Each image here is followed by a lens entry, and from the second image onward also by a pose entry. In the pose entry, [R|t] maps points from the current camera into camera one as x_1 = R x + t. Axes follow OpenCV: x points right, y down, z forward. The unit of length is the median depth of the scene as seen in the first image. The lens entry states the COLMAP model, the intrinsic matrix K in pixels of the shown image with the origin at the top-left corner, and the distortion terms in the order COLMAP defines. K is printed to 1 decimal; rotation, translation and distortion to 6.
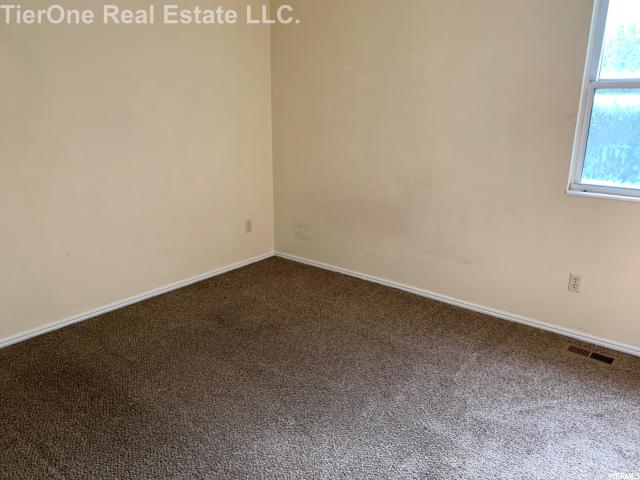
lens RADIAL K [[492.9, 0, 320.0], [0, 492.9, 240.0], [0, 0, 1]] dist [0.035815, -0.022296]
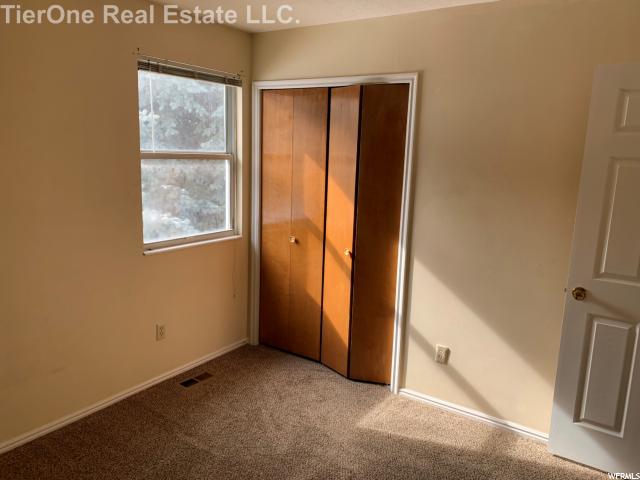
lens RADIAL K [[492.9, 0, 320.0], [0, 492.9, 240.0], [0, 0, 1]] dist [0.035815, -0.022296]
pose [[-0.102158, -0.188477, 0.976750, -0.577056], [0.231582, 0.950403, 0.207614, -0.262836], [-0.967436, 0.247408, -0.053443, 0.705283]]
